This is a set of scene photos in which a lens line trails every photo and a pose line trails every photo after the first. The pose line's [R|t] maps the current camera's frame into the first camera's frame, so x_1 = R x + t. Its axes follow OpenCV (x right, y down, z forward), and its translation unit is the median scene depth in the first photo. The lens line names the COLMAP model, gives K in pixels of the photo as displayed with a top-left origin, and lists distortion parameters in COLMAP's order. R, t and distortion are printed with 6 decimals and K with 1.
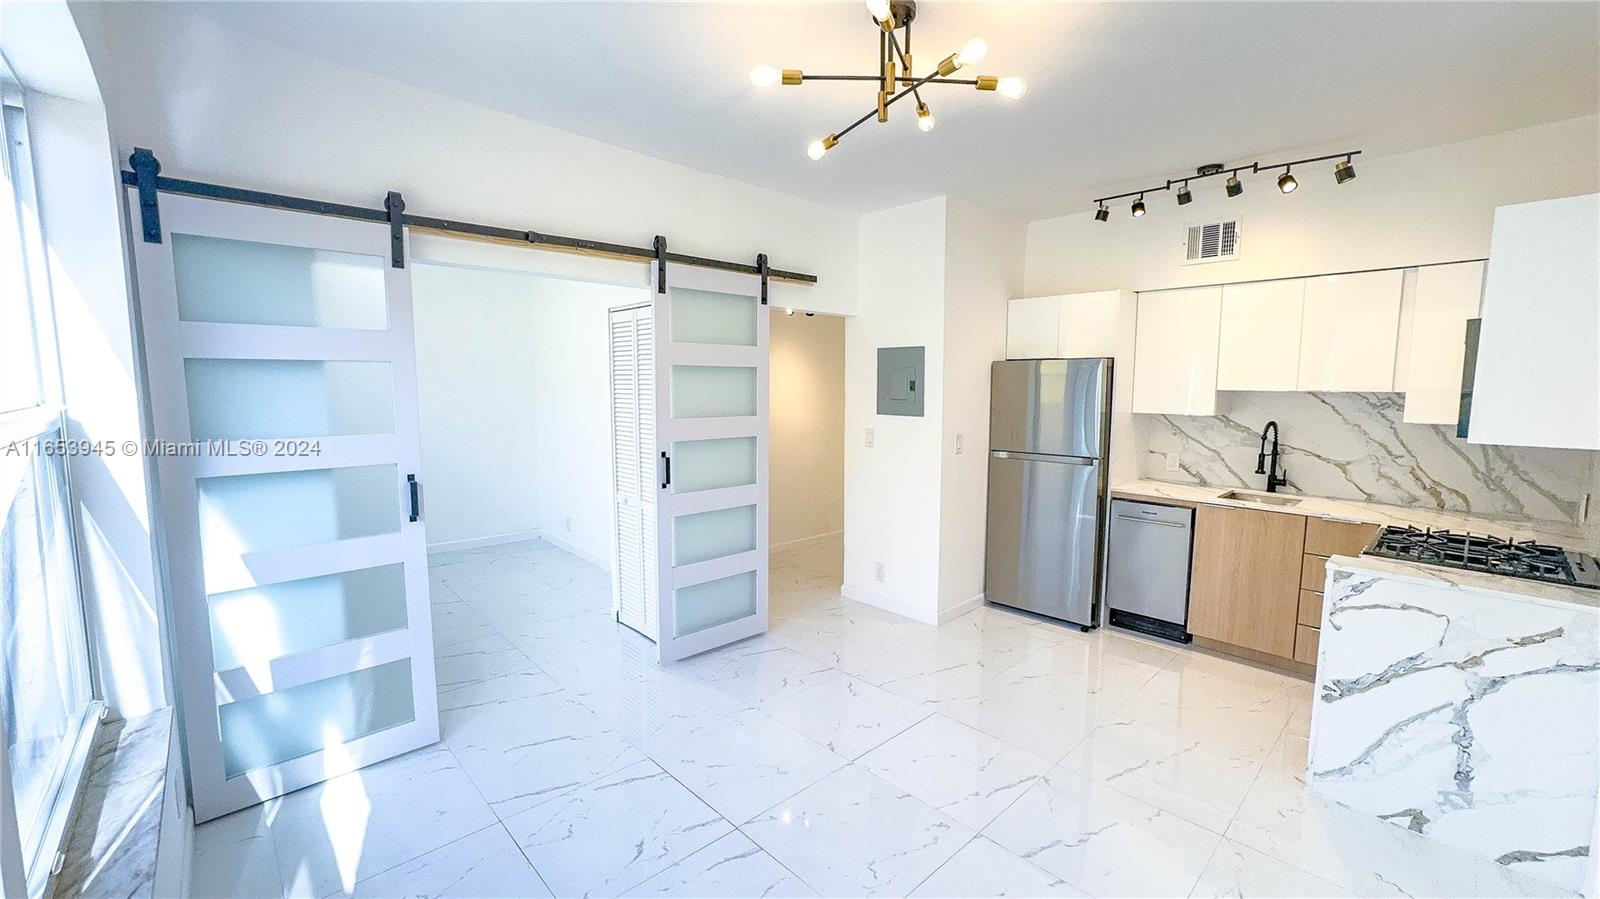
lens RADIAL K [[652.0, 0, 798.0], [0, 652.0, 446.1], [0, 0, 1]] dist [-0.032470, 0.014628]
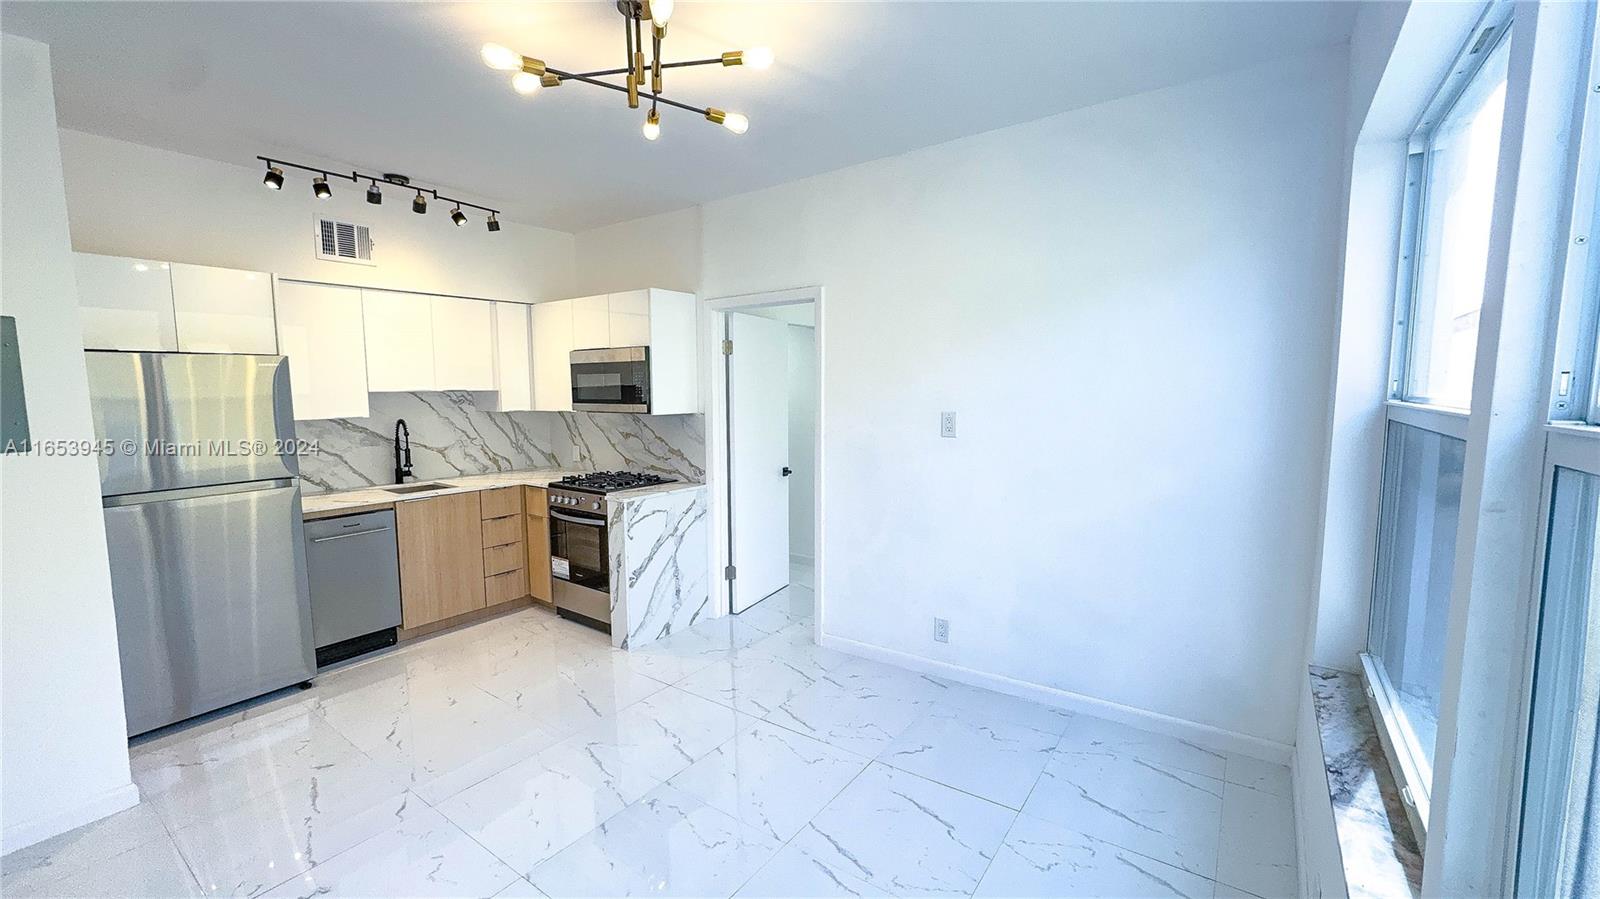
lens RADIAL K [[652.0, 0, 801.8], [0, 652.0, 450.7], [0, 0, 1]] dist [-0.032470, 0.014628]
pose [[-0.194469, -0.100296, 0.975768, -0.522041], [0.102753, 0.987203, 0.121950, -0.053806], [-0.975512, 0.123978, -0.181675, 0.578814]]
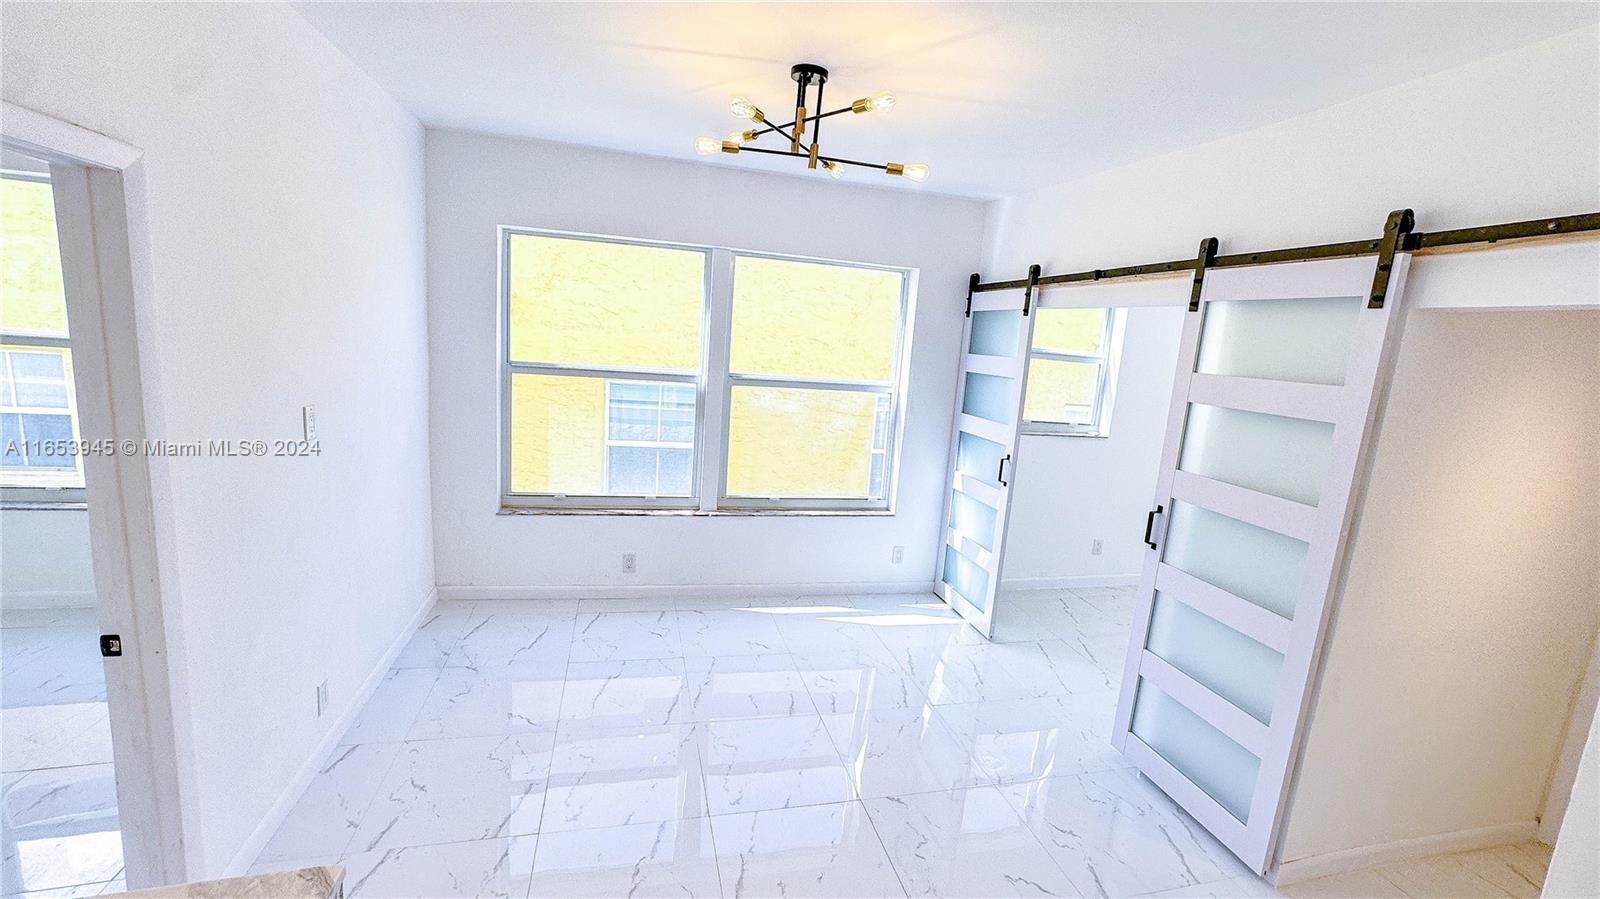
lens RADIAL K [[652.0, 0, 803.1], [0, 652.0, 453.3], [0, 0, 1]] dist [-0.032470, 0.014628]
pose [[-0.479644, 0.112909, -0.870169, 0.692480], [-0.166466, 0.961968, 0.216578, -0.153379], [0.861528, 0.248734, -0.442606, 0.942256]]
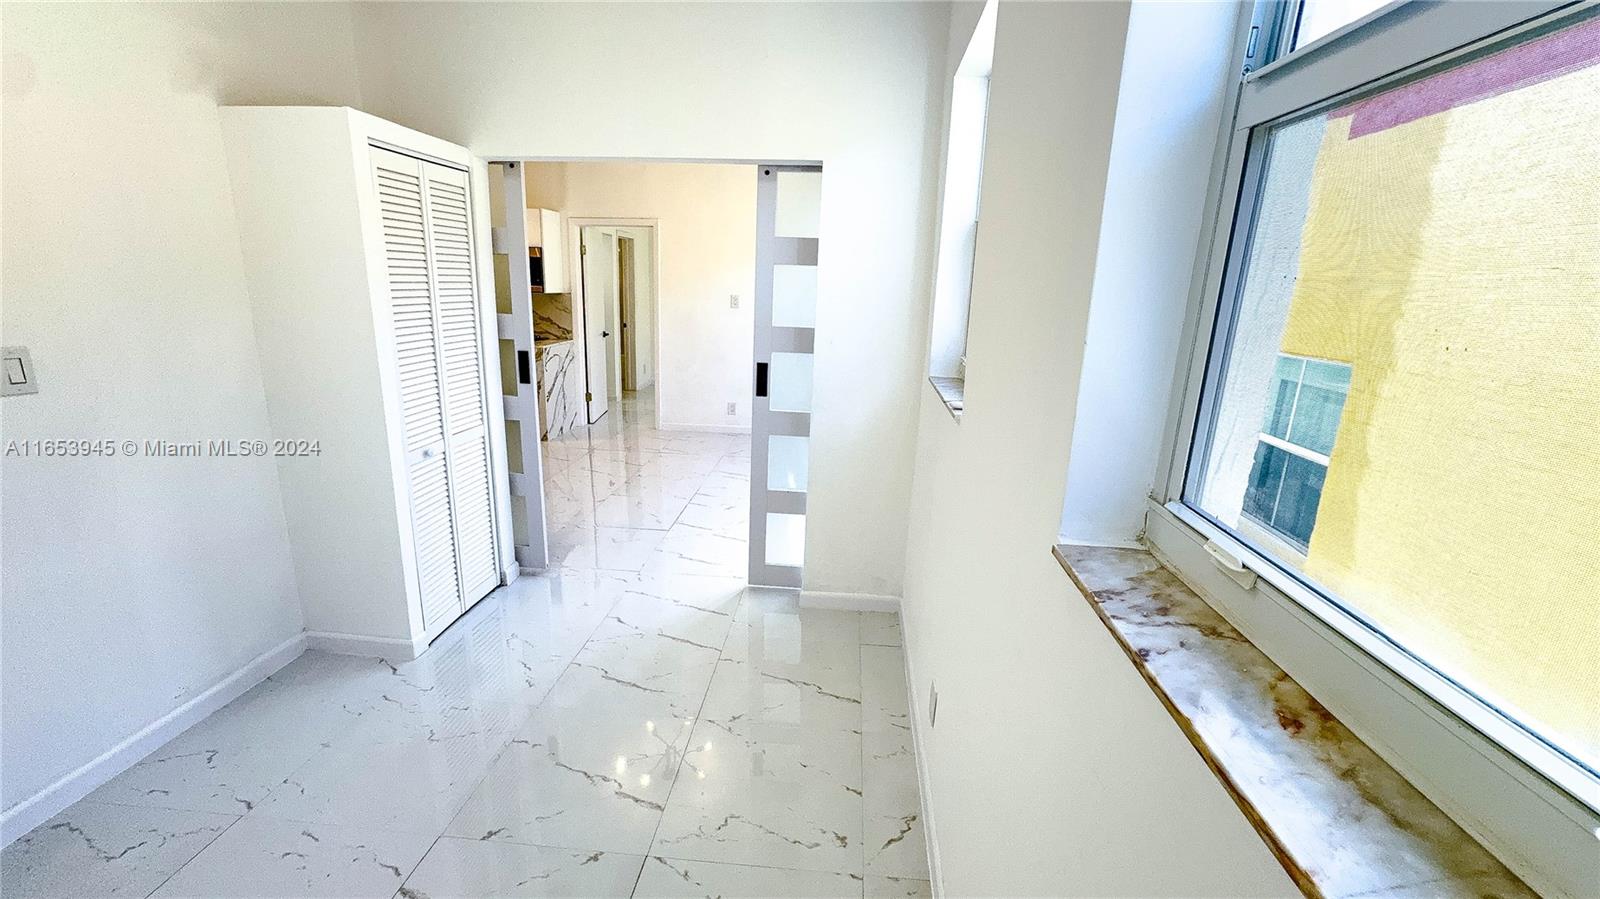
lens RADIAL K [[652.0, 0, 806.9], [0, 652.0, 452.3], [0, 0, 1]] dist [-0.032470, 0.014628]
pose [[-0.680161, -0.217247, 0.700132, -1.163044], [0.030062, 0.946008, 0.322745, -0.140759], [-0.732446, 0.240566, -0.636907, 1.322430]]
